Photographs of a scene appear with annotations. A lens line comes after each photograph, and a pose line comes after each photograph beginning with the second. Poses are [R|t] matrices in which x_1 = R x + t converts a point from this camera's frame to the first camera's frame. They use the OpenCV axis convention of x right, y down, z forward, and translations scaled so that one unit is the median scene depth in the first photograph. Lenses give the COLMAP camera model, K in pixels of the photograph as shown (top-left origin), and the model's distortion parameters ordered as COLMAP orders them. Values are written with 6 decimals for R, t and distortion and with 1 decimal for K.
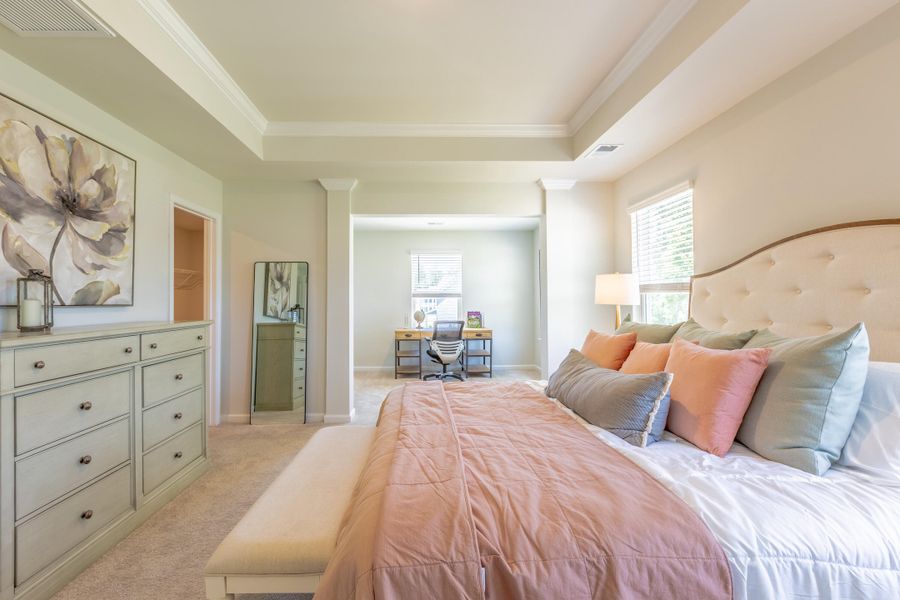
lens RADIAL K [[407.3, 0, 445.5], [0, 407.3, 296.3], [0, 0, 1]] dist [-0.001515, -0.000131]
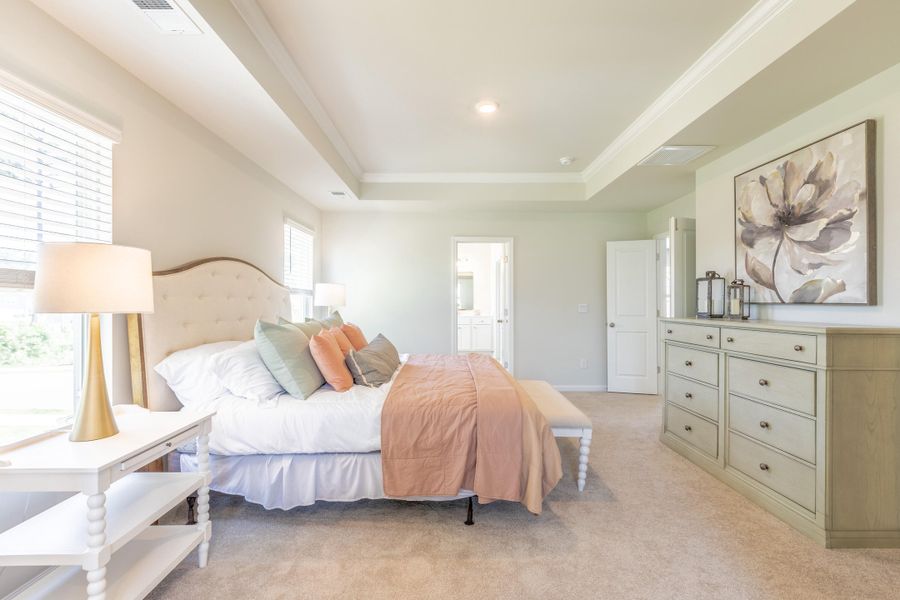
lens RADIAL K [[407.3, 0, 445.5], [0, 407.3, 296.3], [0, 0, 1]] dist [-0.001515, -0.000131]
pose [[-0.998437, 0.011645, 0.054663, 0.014188], [0.010199, 0.999592, -0.026663, 0.022964], [-0.054951, -0.026064, -0.998149, 2.176073]]
